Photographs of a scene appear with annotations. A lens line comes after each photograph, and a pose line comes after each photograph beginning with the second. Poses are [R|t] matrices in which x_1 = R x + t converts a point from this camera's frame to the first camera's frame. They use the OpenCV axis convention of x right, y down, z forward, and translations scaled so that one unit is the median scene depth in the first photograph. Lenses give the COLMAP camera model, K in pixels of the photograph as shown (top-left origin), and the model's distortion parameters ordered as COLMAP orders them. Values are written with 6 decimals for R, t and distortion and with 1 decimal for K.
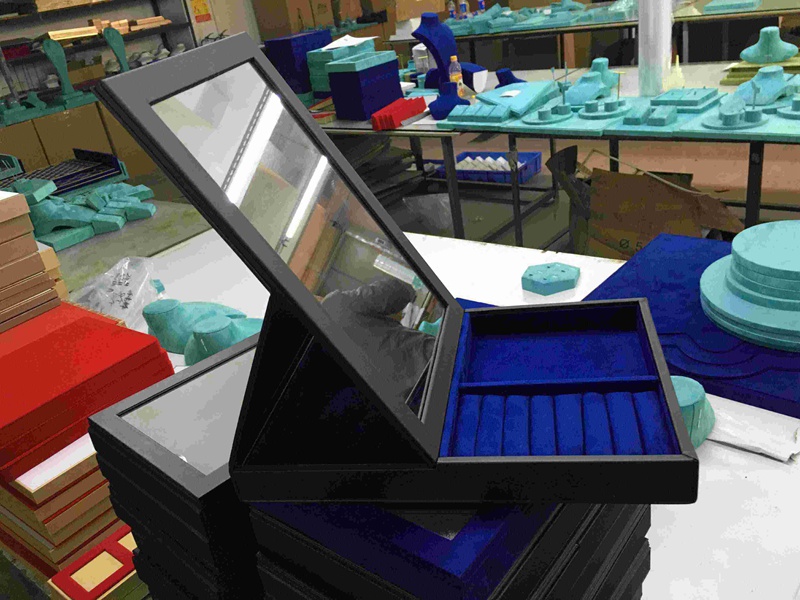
lens RADIAL K [[683.1, 0, 396.1], [0, 683.1, 301.1], [0, 0, 1]] dist [0.068311, -0.105975]
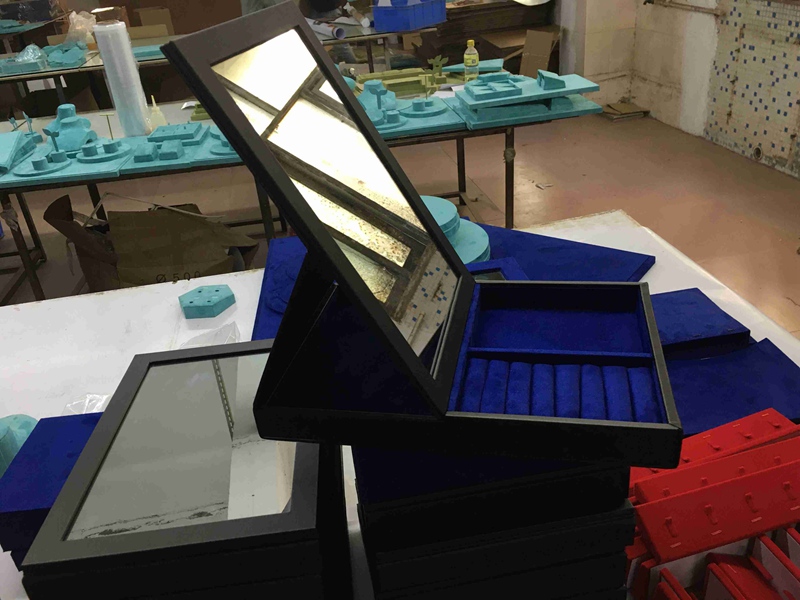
lens RADIAL K [[683.1, 0, 396.1], [0, 683.1, 301.1], [0, 0, 1]] dist [0.068311, -0.105975]
pose [[0.675306, -0.260585, 0.689969, -0.156874], [0.308970, 0.949412, 0.056166, -0.002505], [-0.669701, 0.175250, 0.721657, 0.050090]]
